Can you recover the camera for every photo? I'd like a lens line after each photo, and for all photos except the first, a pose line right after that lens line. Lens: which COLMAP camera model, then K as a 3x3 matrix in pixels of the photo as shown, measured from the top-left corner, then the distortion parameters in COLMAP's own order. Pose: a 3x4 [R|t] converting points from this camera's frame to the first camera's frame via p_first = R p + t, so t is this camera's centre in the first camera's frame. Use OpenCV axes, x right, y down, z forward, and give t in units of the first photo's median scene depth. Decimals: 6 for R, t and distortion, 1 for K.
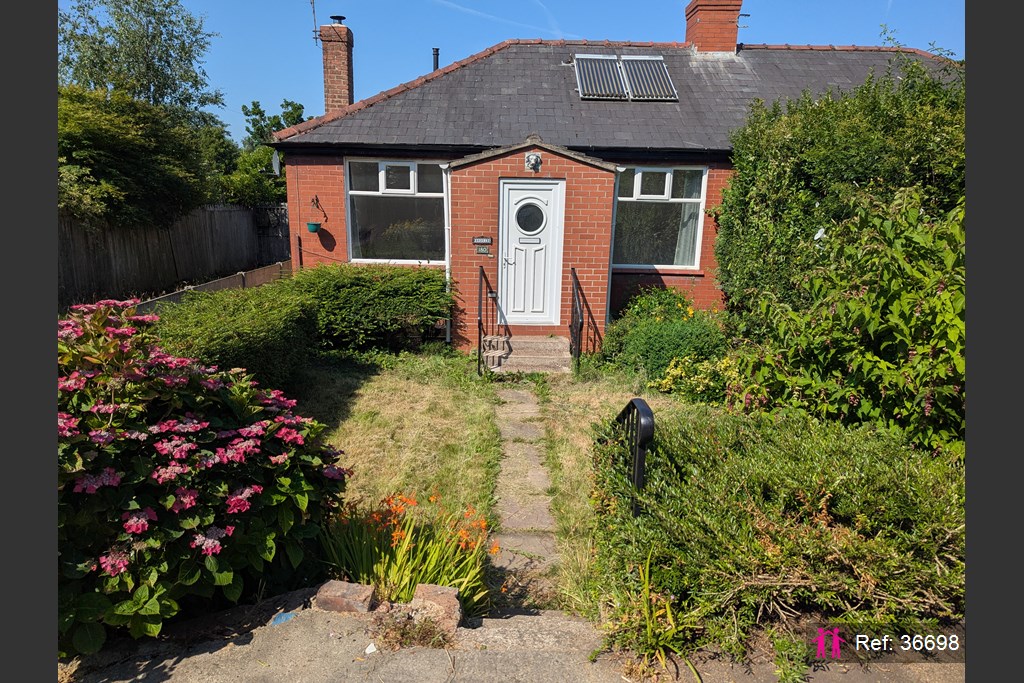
lens RADIAL K [[645.2, 0, 517.4], [0, 645.2, 345.2], [0, 0, 1]] dist [0.026450, -0.003093]
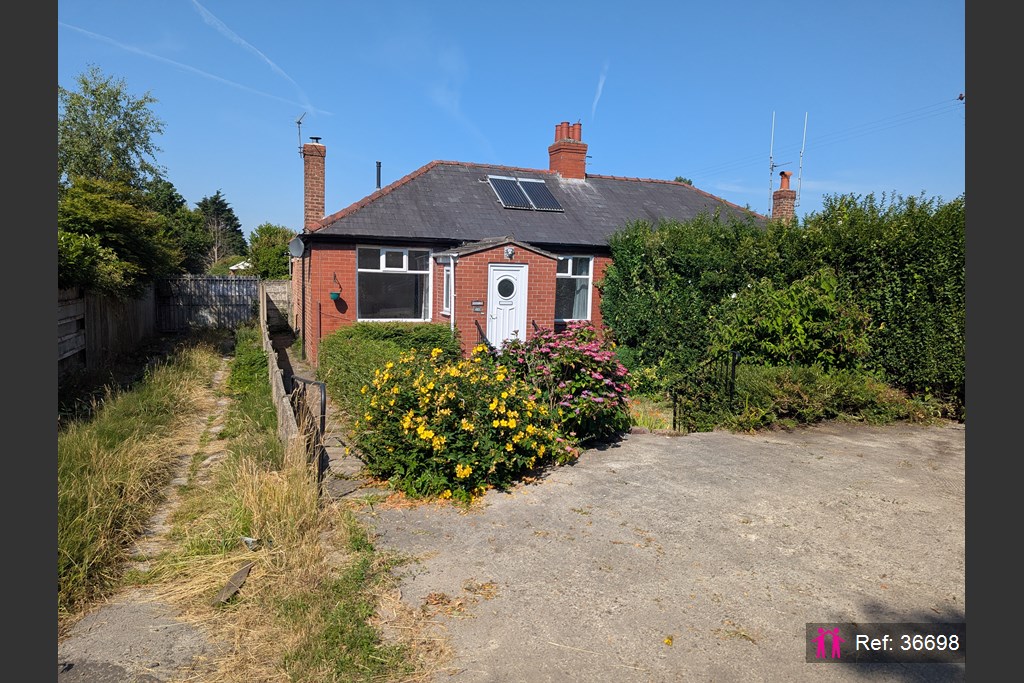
lens RADIAL K [[645.2, 0, 506.3], [0, 645.2, 339.0], [0, 0, 1]] dist [0.026450, -0.003093]
pose [[0.938013, -0.029221, 0.345366, -0.441391], [0.068249, 0.992503, -0.101389, 0.065223], [-0.339815, 0.118675, 0.932975, -0.348841]]
